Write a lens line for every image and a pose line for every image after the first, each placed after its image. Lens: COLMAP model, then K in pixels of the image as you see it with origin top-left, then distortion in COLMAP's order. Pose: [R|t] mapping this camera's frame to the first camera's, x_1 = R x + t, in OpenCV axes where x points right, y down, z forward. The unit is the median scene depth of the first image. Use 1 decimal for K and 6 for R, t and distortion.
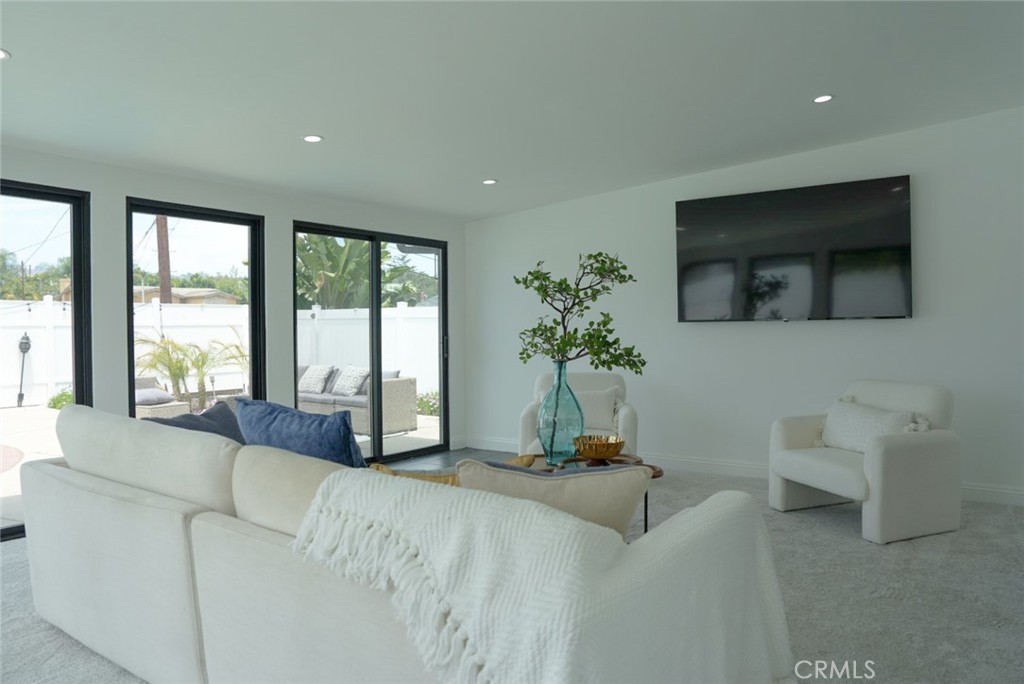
lens RADIAL K [[707.3, 0, 510.5], [0, 707.3, 339.6], [0, 0, 1]] dist [-0.109227, 0.079320]
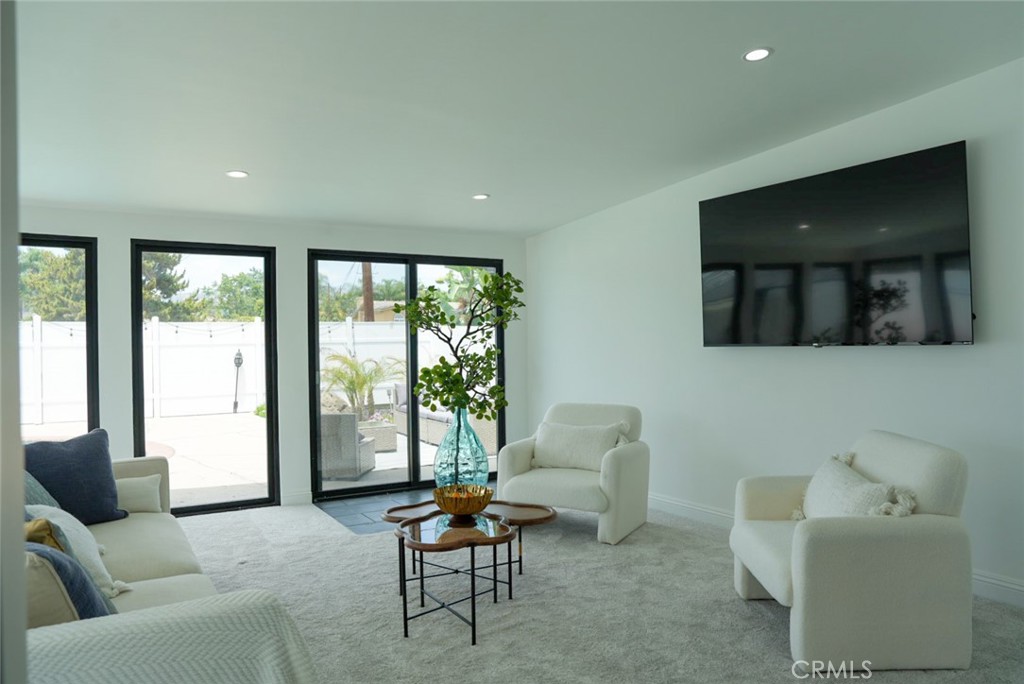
lens RADIAL K [[707.3, 0, 516.2], [0, 707.3, 337.2], [0, 0, 1]] dist [-0.109227, 0.079320]
pose [[0.926224, -0.006061, -0.376925, 0.363147], [-0.000272, 0.999860, -0.016745, -0.023323], [0.376973, 0.015612, 0.926092, 0.157988]]
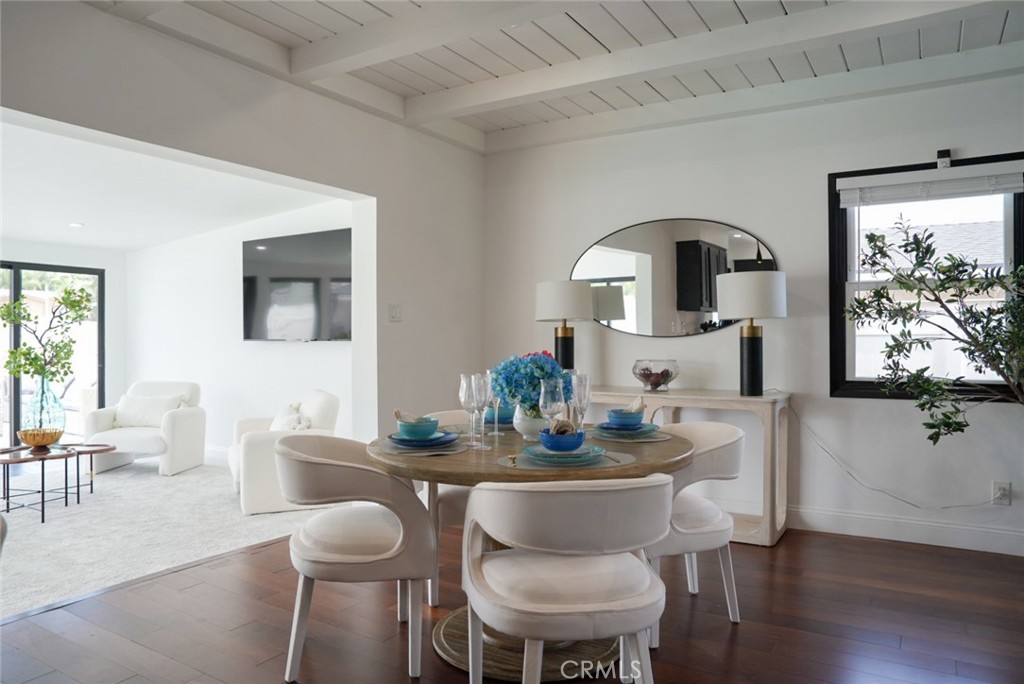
lens RADIAL K [[707.3, 0, 519.8], [0, 707.3, 340.5], [0, 0, 1]] dist [-0.109227, 0.079320]
pose [[0.996850, 0.012317, 0.078353, 0.652025], [-0.011149, 0.999820, -0.015333, -0.013145], [-0.078527, 0.014411, 0.996808, -0.249042]]
